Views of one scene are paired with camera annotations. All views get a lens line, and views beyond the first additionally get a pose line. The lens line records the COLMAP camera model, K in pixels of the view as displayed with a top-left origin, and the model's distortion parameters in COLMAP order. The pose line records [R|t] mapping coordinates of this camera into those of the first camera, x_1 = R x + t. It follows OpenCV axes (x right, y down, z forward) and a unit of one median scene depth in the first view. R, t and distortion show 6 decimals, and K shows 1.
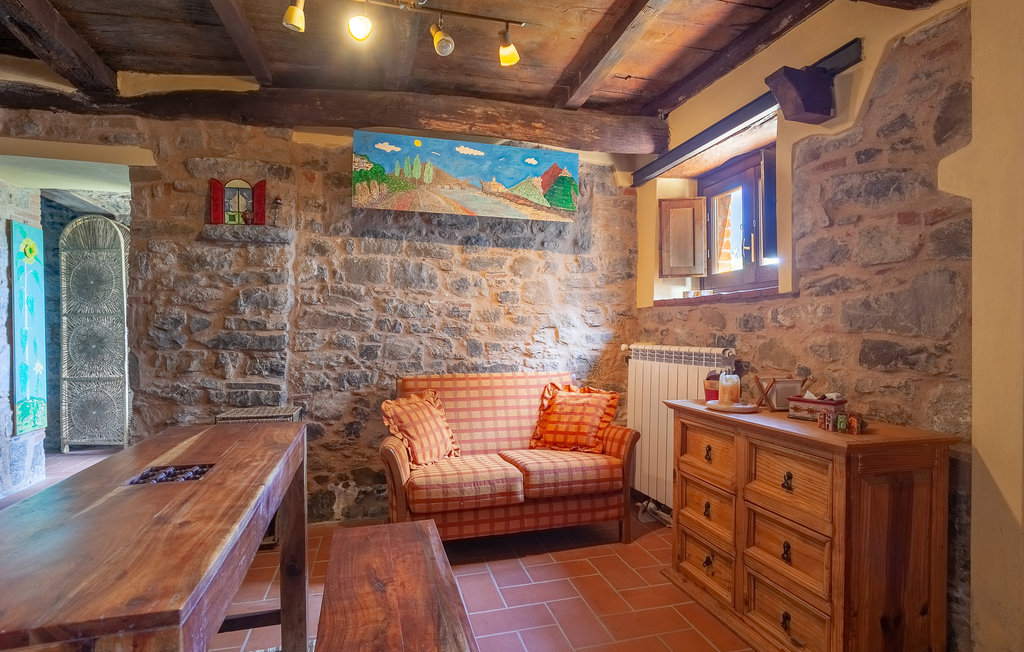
lens RADIAL K [[519.4, 0, 511.4], [0, 519.4, 329.6], [0, 0, 1]] dist [-0.001713, 0.000068]
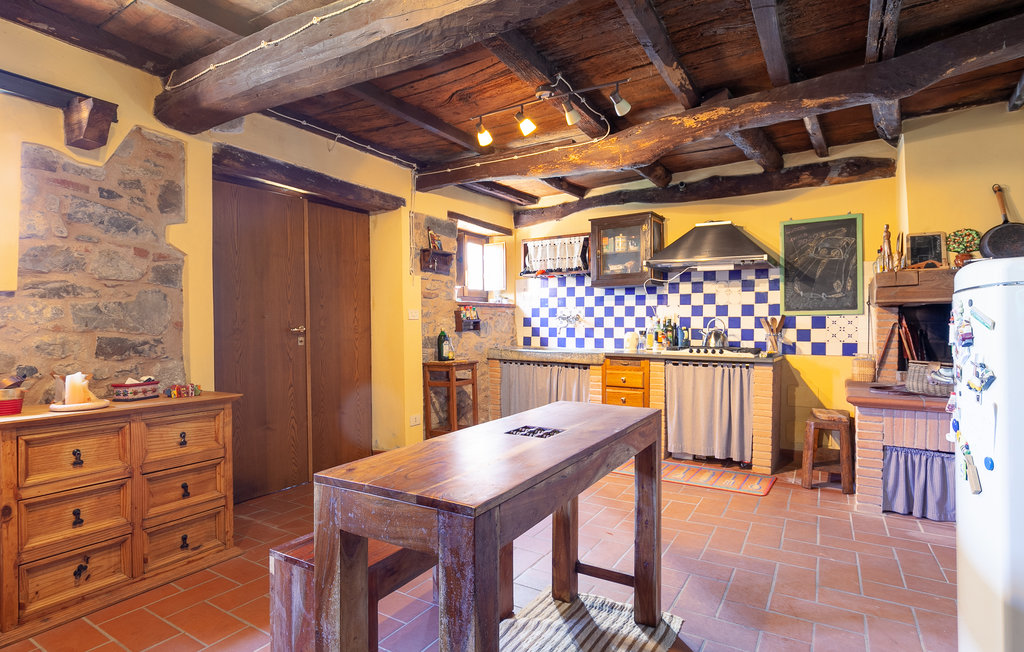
lens RADIAL K [[519.4, 0, 509.9], [0, 519.4, 329.1], [0, 0, 1]] dist [-0.001713, 0.000068]
pose [[-0.692684, 0.006523, 0.721212, -0.956113], [0.009018, 0.999959, -0.000383, 0.009608], [-0.721185, 0.006239, -0.692715, 1.200887]]
